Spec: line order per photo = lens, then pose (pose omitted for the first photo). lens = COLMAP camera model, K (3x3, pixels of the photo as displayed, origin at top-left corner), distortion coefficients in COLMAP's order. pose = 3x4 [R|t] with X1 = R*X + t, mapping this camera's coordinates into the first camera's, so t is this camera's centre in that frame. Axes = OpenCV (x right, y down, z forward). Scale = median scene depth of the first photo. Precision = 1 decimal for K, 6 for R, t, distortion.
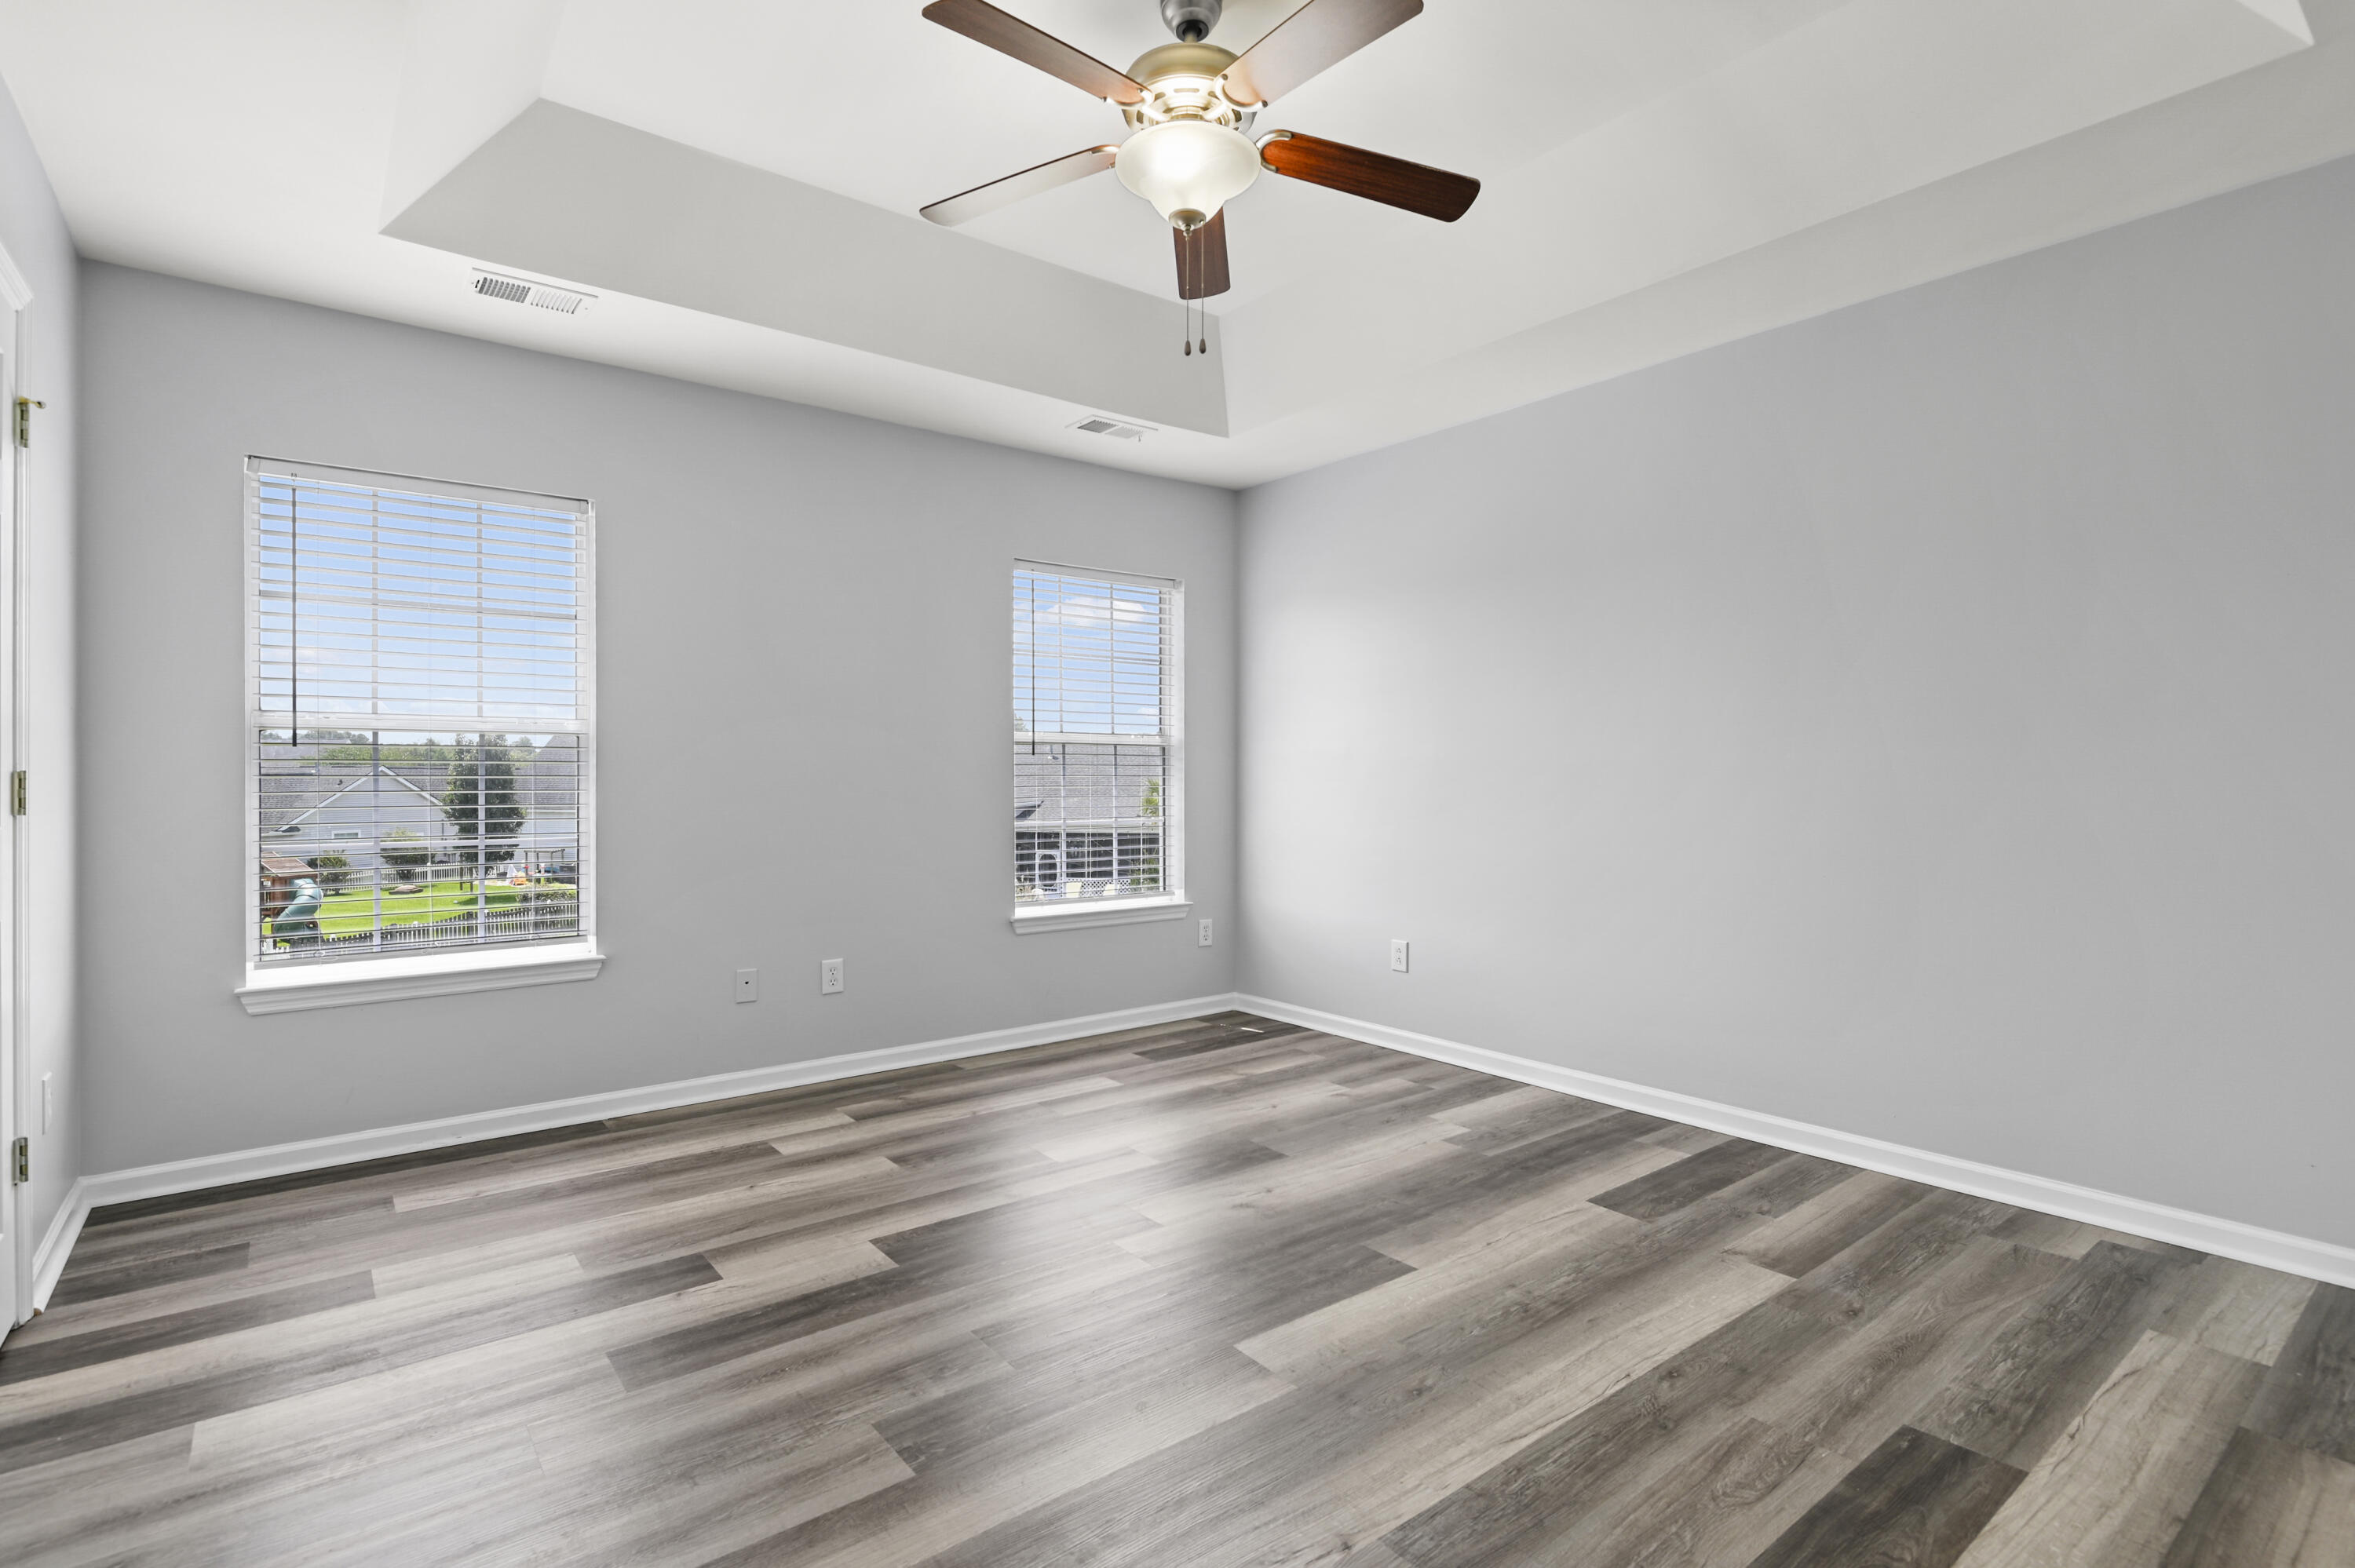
lens RADIAL K [[1111.2, 0, 1173.0], [0, 1111.2, 790.4], [0, 0, 1]] dist [0.000701, -0.000121]
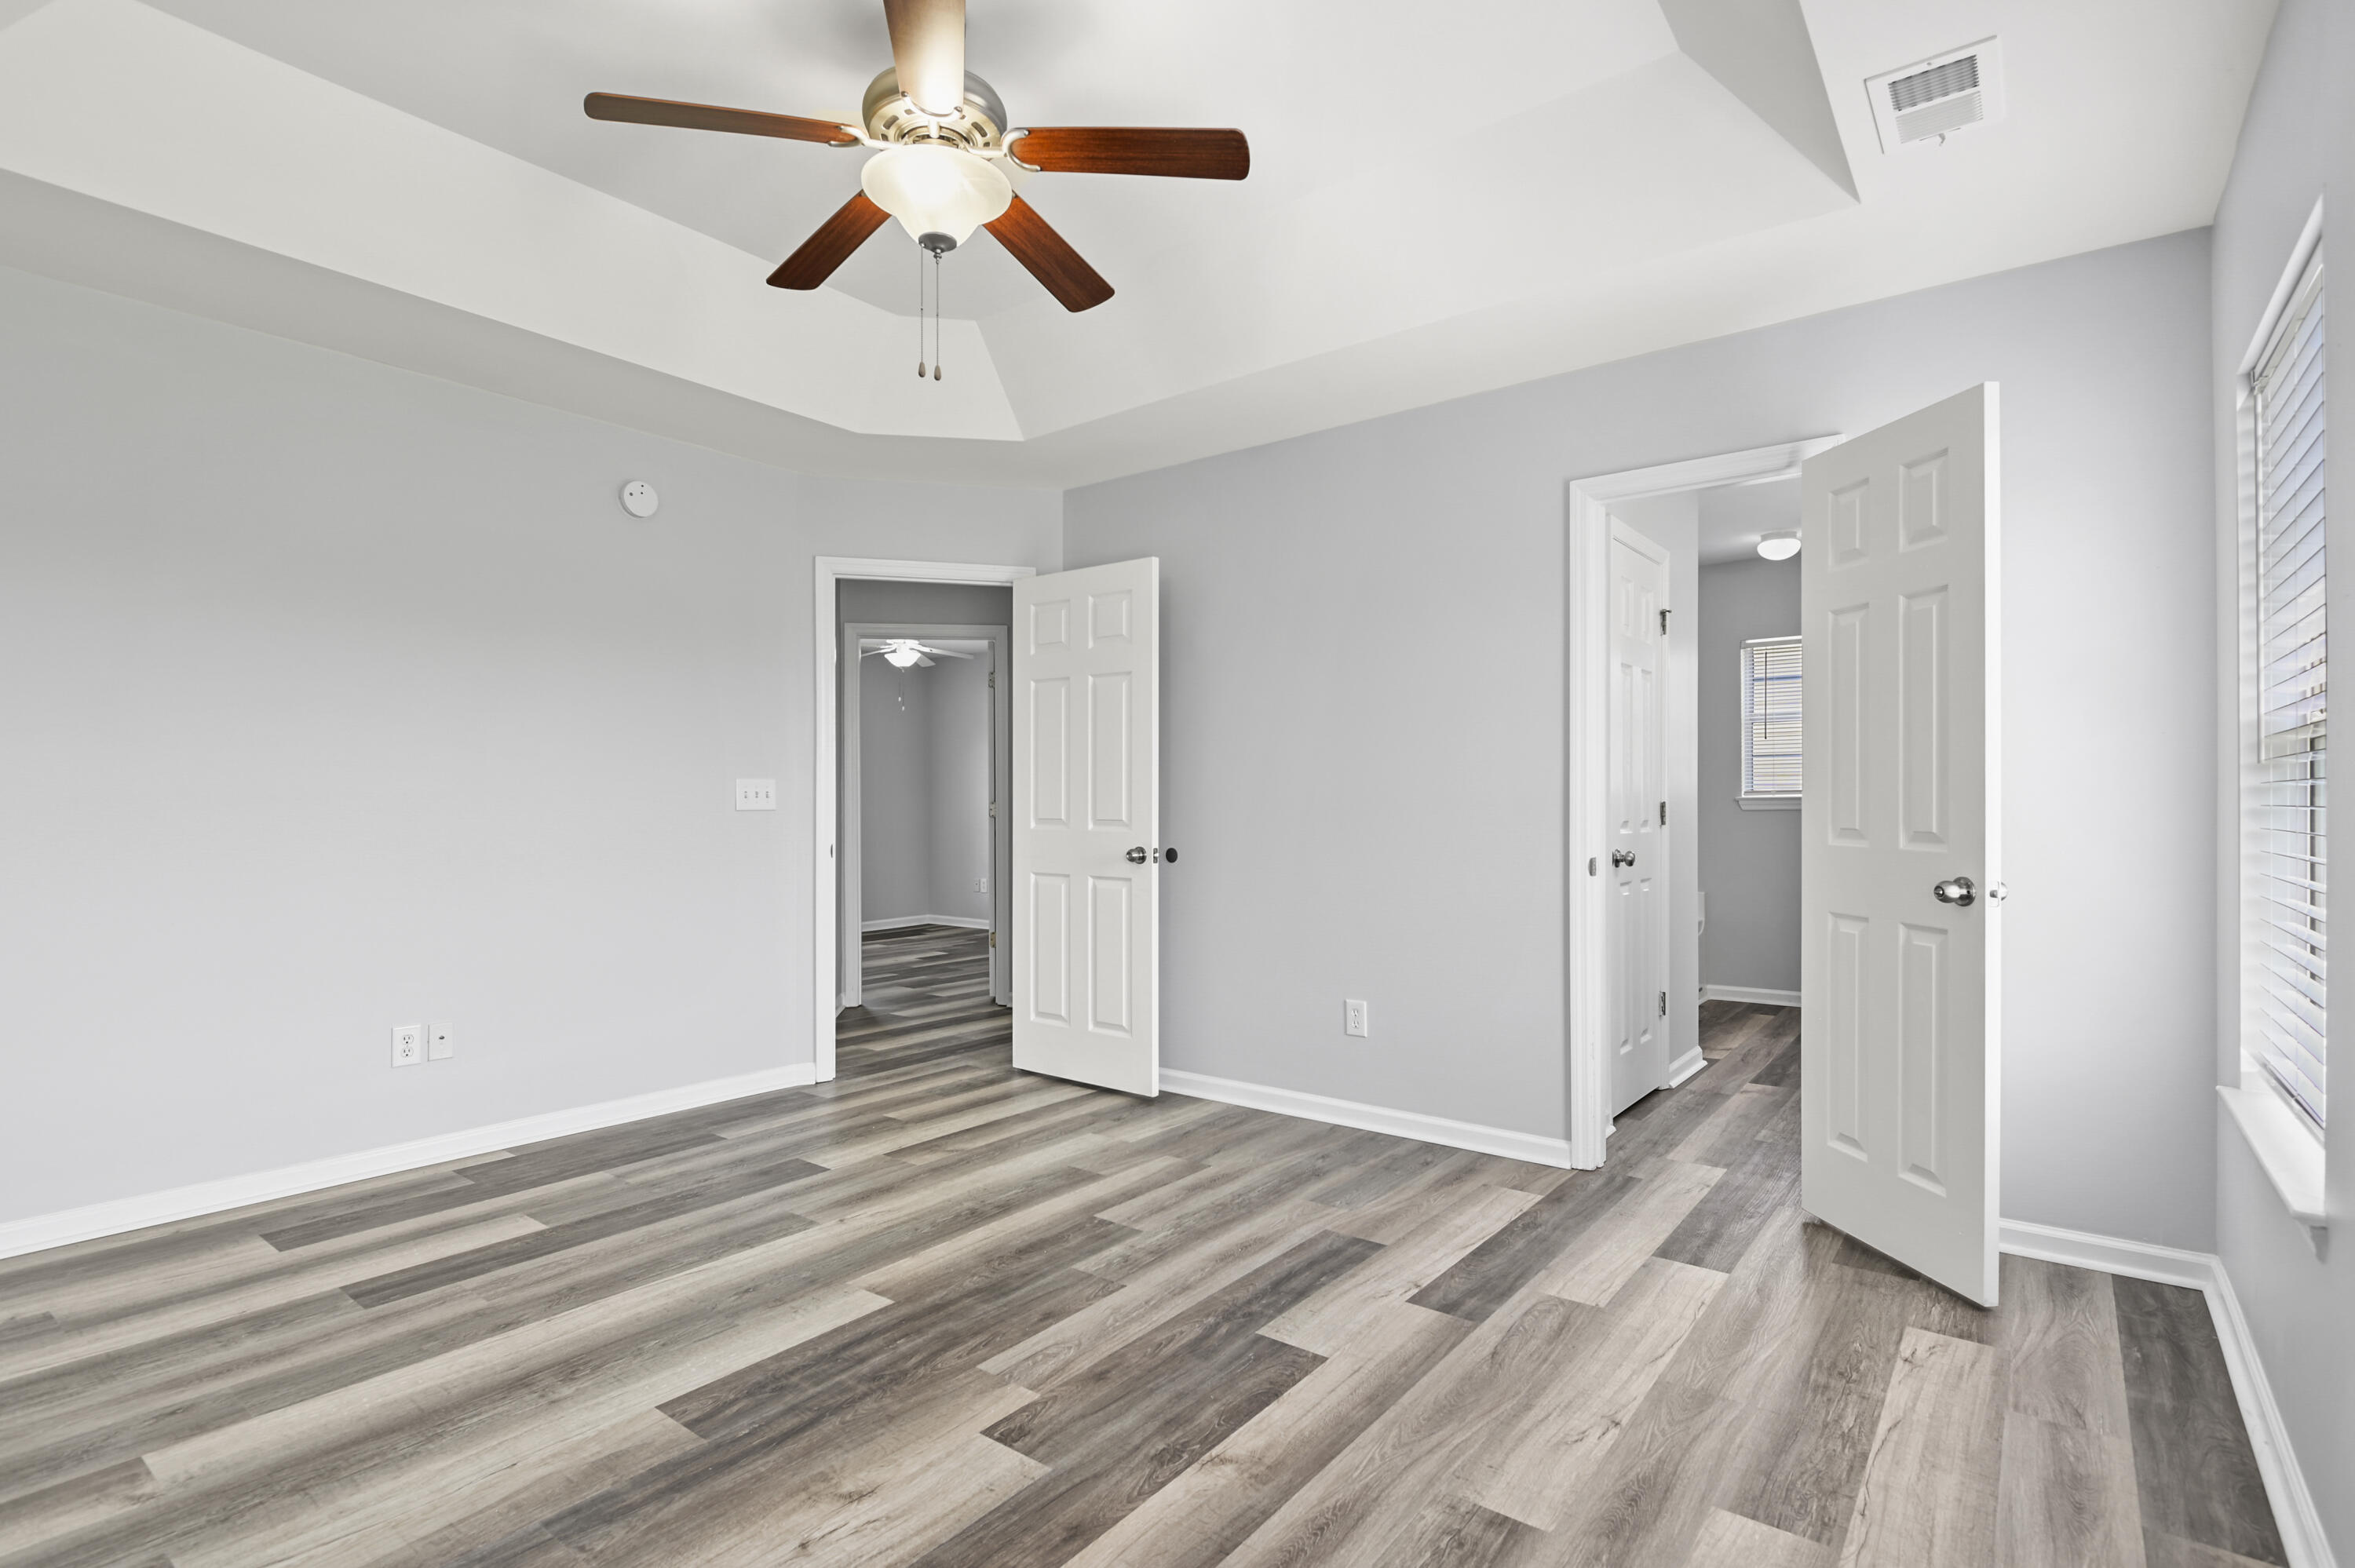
lens RADIAL K [[1111.2, 0, 1173.0], [0, 1111.2, 790.4], [0, 0, 1]] dist [0.000701, -0.000121]
pose [[-0.967805, -0.000136, -0.251700, 0.057210], [-0.001277, 0.999990, 0.004371, -0.032376], [0.251697, 0.004552, -0.967795, 1.940089]]
